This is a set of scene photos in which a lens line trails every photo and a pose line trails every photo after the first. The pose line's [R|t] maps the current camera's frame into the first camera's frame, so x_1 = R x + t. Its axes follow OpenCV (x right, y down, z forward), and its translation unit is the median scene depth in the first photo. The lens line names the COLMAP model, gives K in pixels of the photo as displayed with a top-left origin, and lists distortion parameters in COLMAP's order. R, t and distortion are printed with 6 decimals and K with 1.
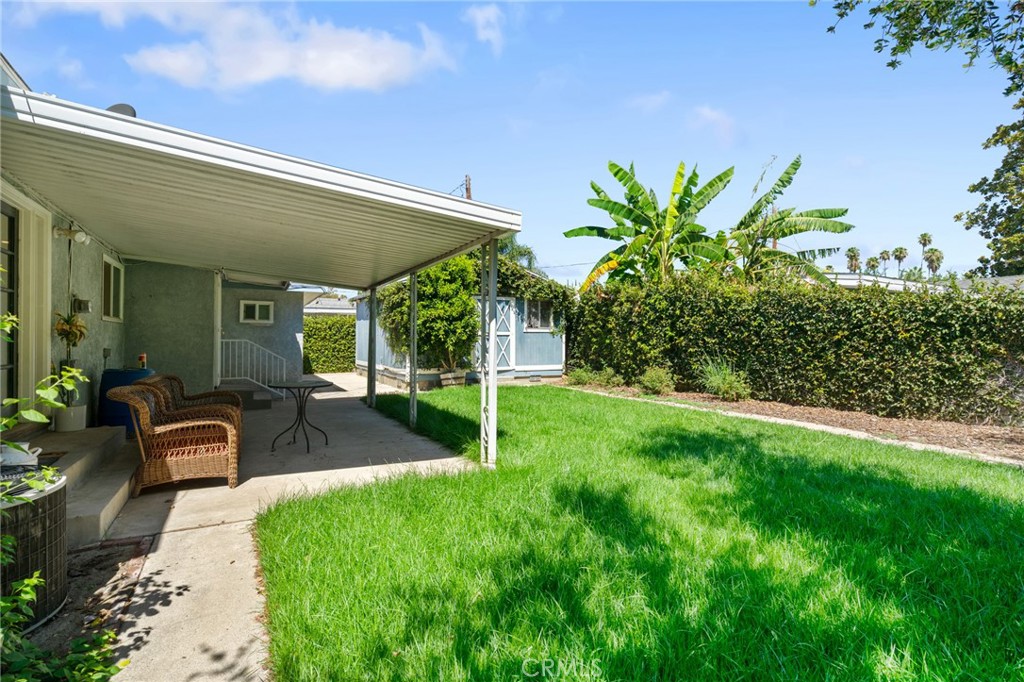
lens RADIAL K [[463.5, 0, 508.7], [0, 463.5, 345.2], [0, 0, 1]] dist [-0.005165, 0.001085]
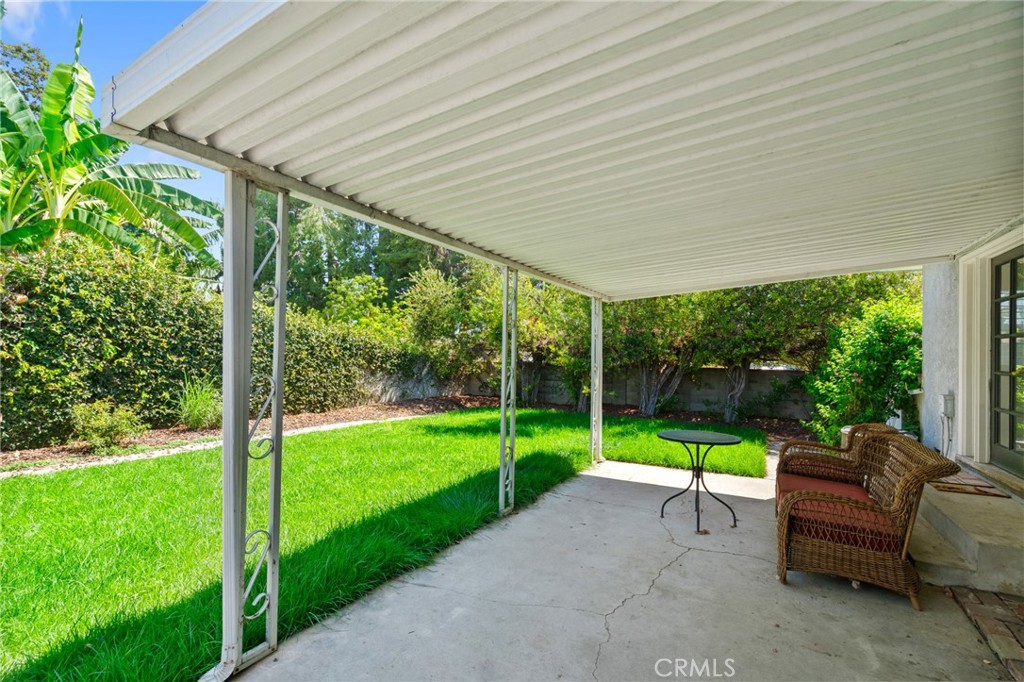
lens RADIAL K [[463.5, 0, 508.7], [0, 463.5, 345.2], [0, 0, 1]] dist [-0.005165, 0.001085]
pose [[-0.500311, 0.008160, 0.865807, -0.643178], [-0.004805, 0.999914, -0.012200, -0.033061], [-0.865832, -0.010264, -0.500229, 1.134625]]
